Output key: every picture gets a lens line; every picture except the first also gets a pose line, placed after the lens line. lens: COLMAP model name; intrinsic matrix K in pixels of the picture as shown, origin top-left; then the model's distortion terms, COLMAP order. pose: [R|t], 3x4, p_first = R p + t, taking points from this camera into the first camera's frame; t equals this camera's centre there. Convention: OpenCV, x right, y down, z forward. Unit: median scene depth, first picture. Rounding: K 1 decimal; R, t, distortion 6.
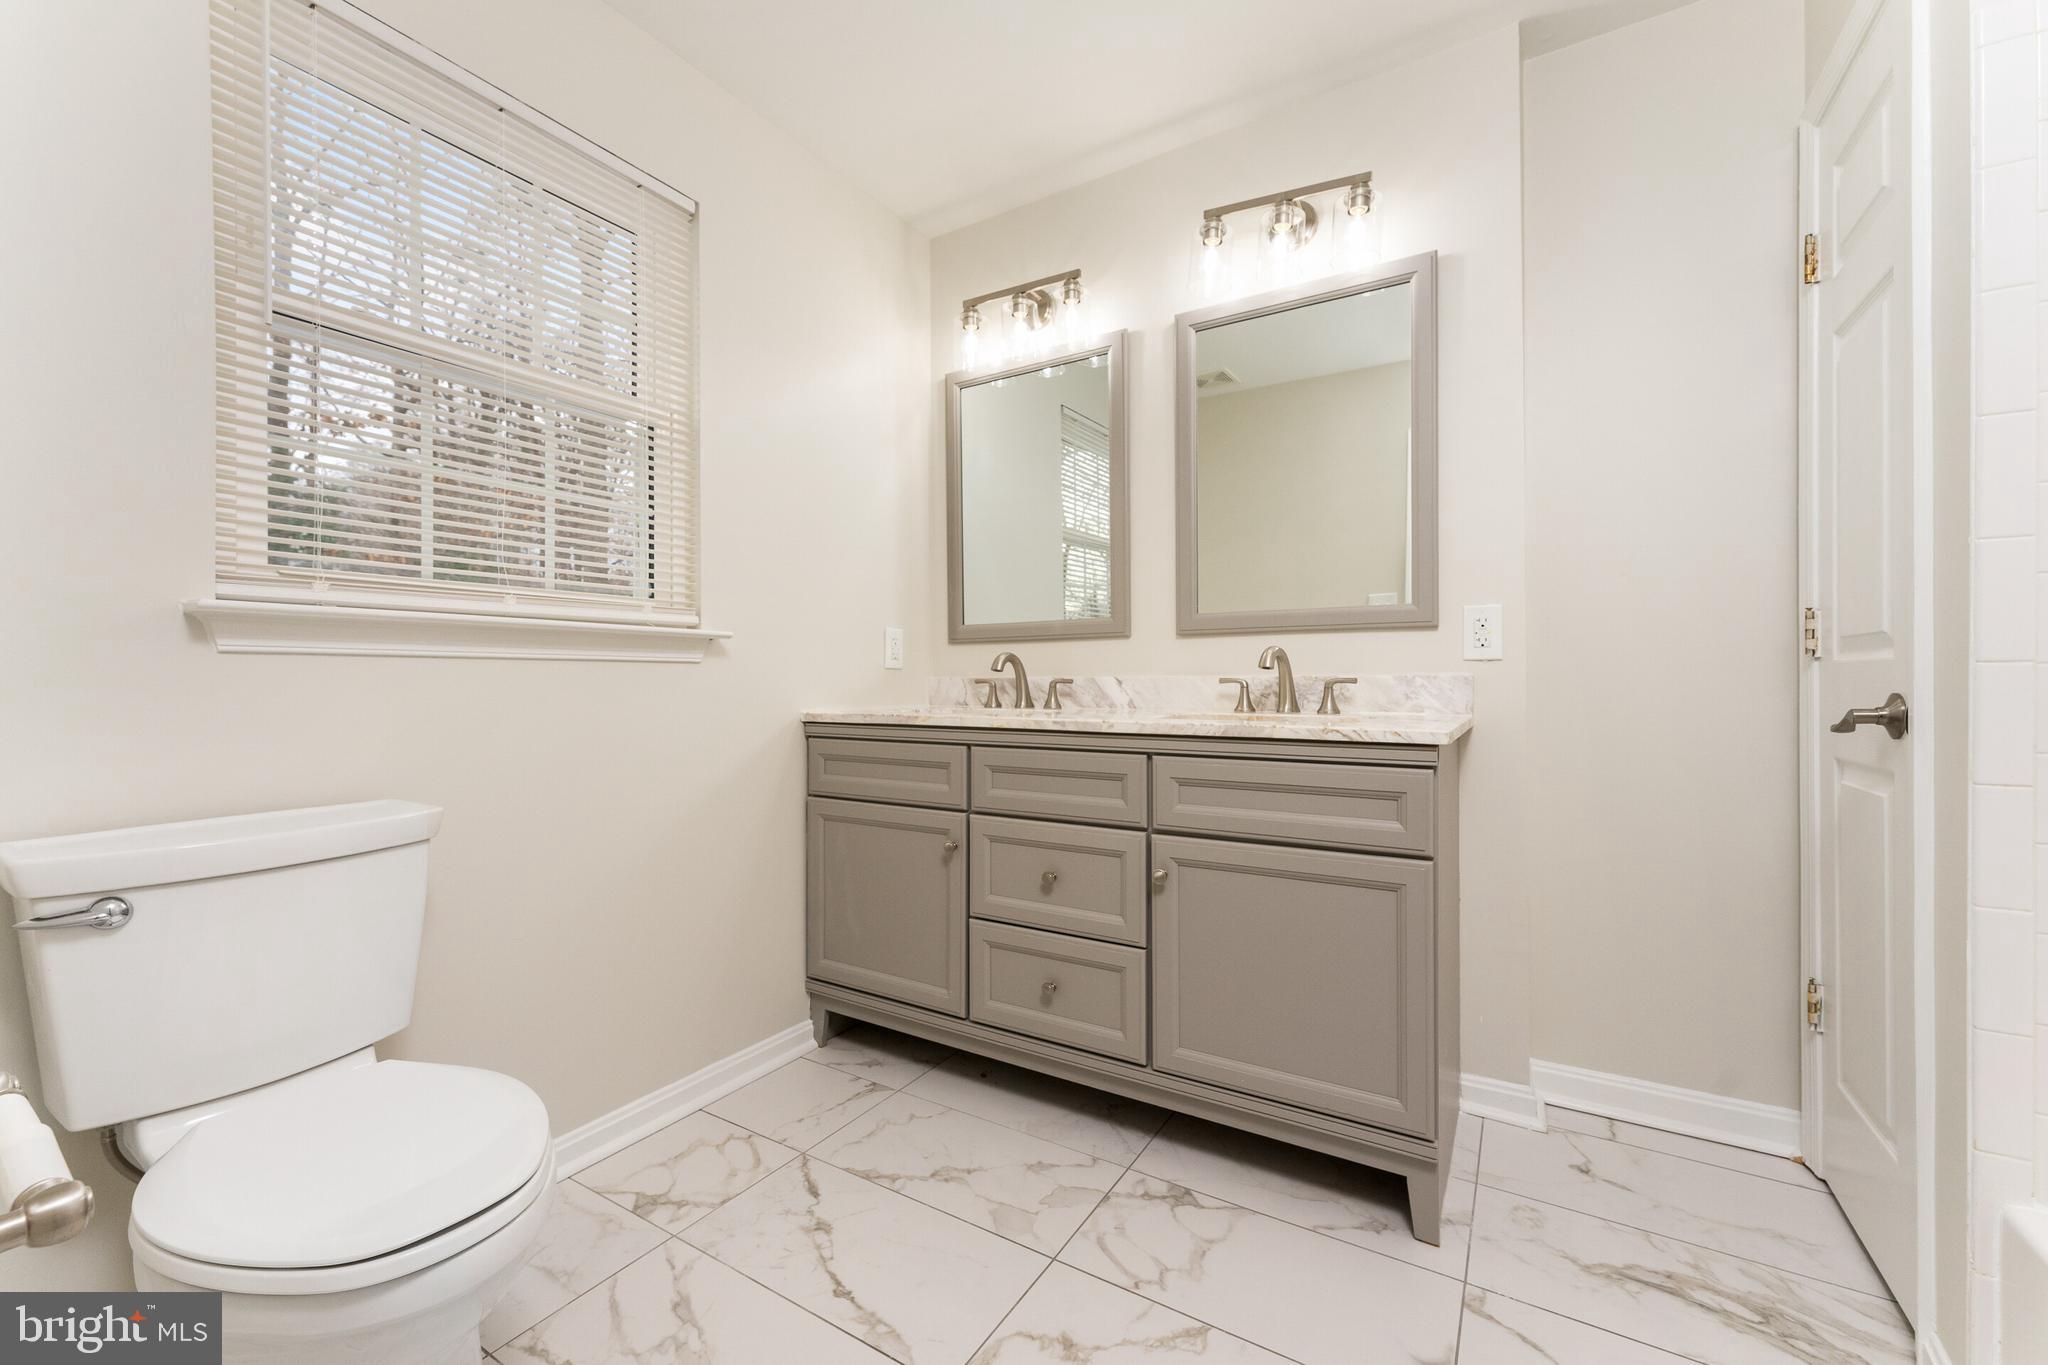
lens RADIAL K [[841.2, 0, 1025.0], [0, 841.2, 678.8], [0, 0, 1]] dist [-0.000619, 0.000188]
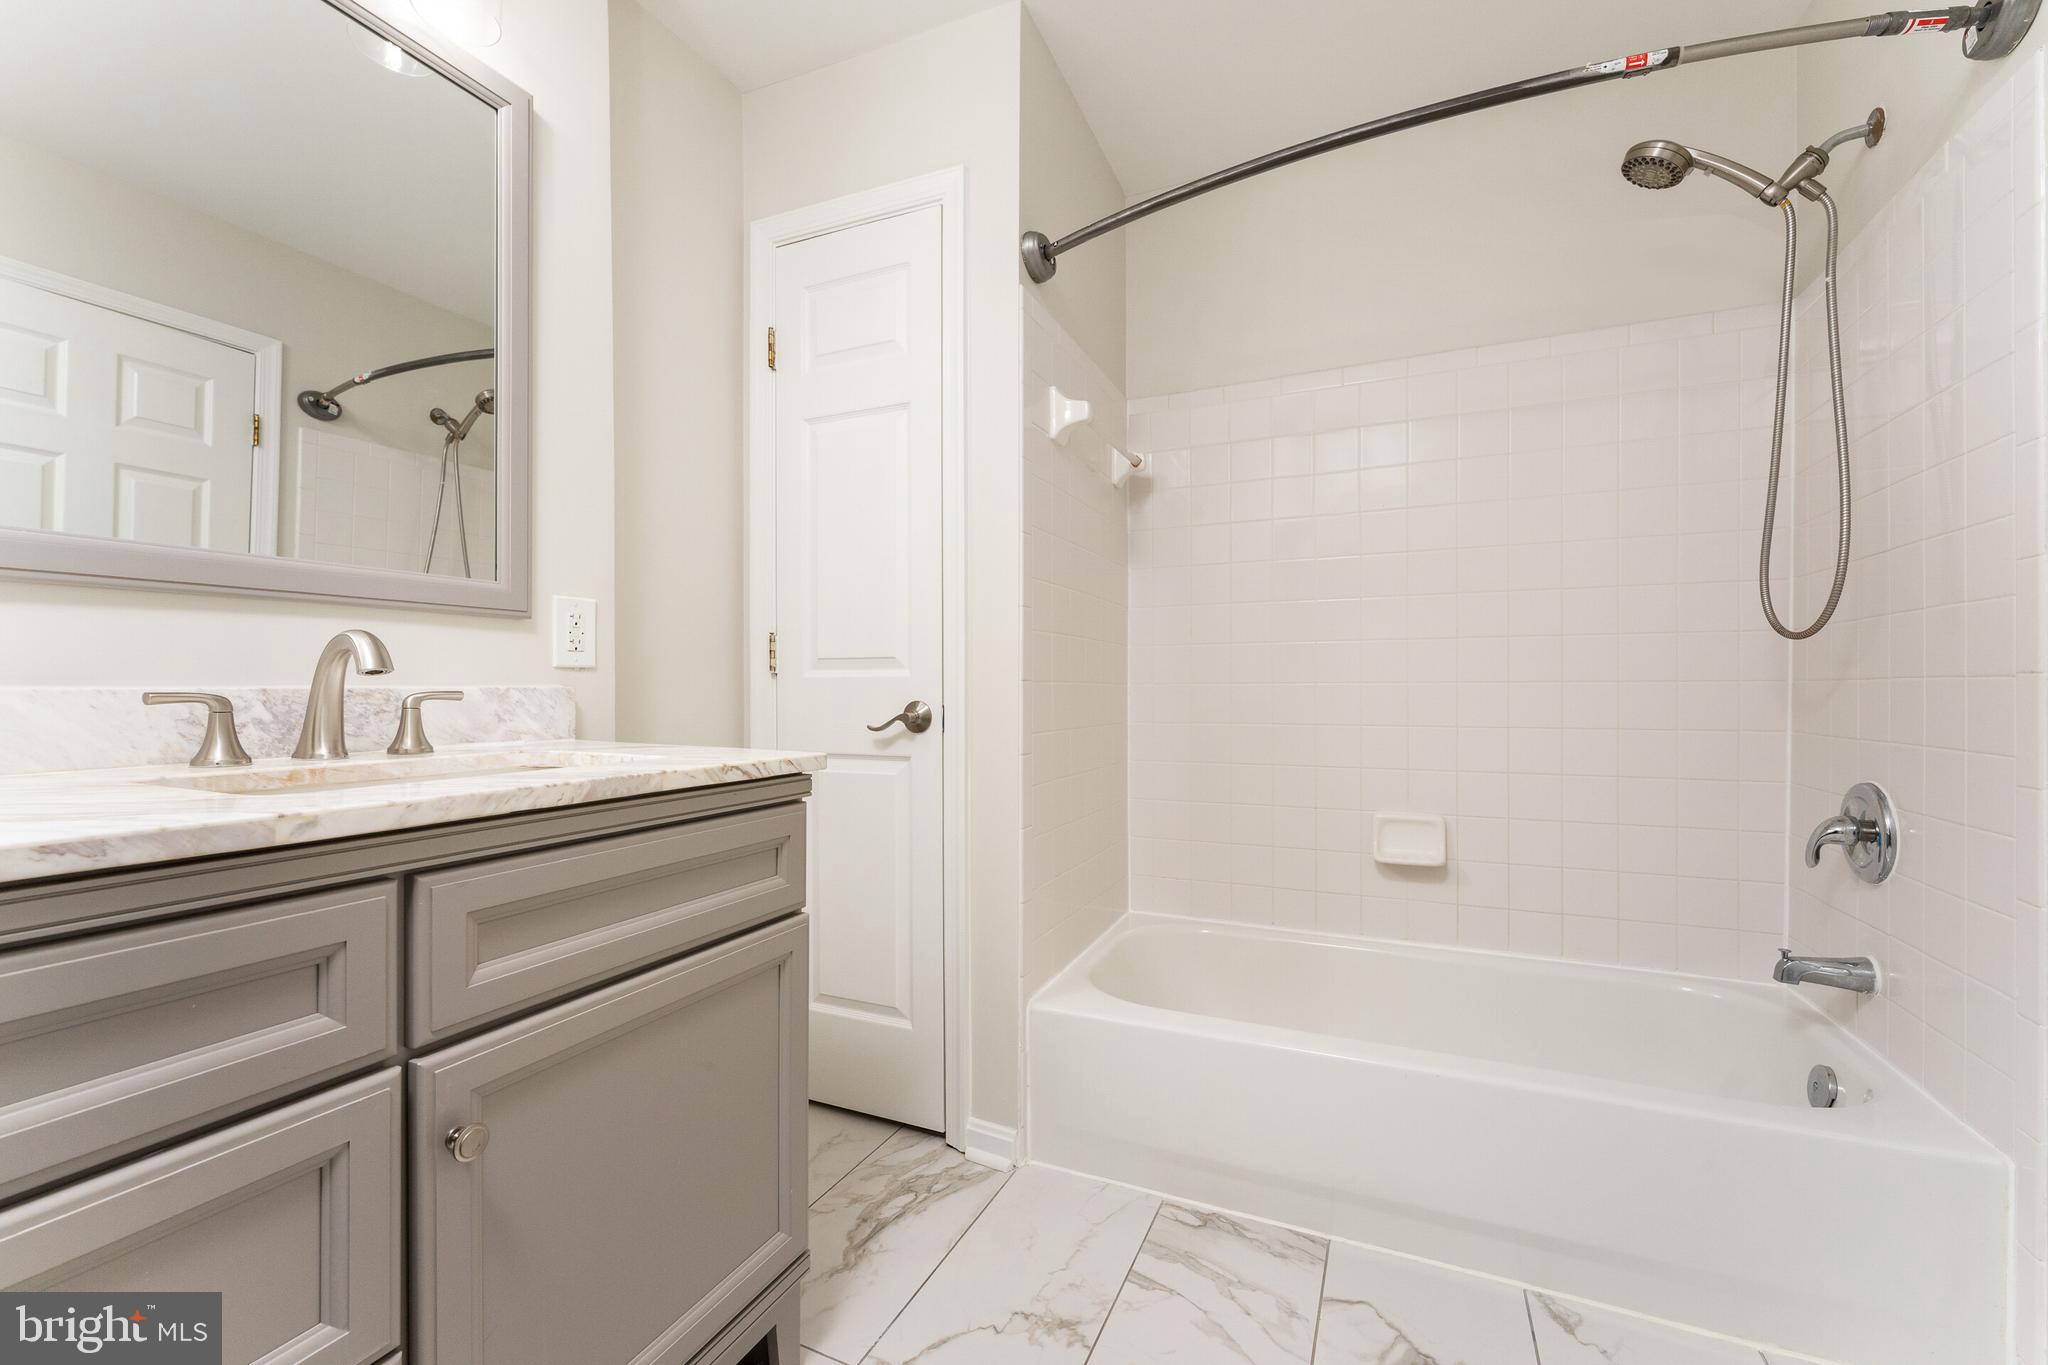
lens RADIAL K [[841.2, 0, 1032.5], [0, 841.2, 680.4], [0, 0, 1]] dist [-0.000619, 0.000188]
pose [[-0.137876, 0.007127, 0.990424, -0.289097], [0.000945, 0.999975, -0.007064, -0.004419], [-0.990449, -0.000038, -0.137879, 0.691556]]
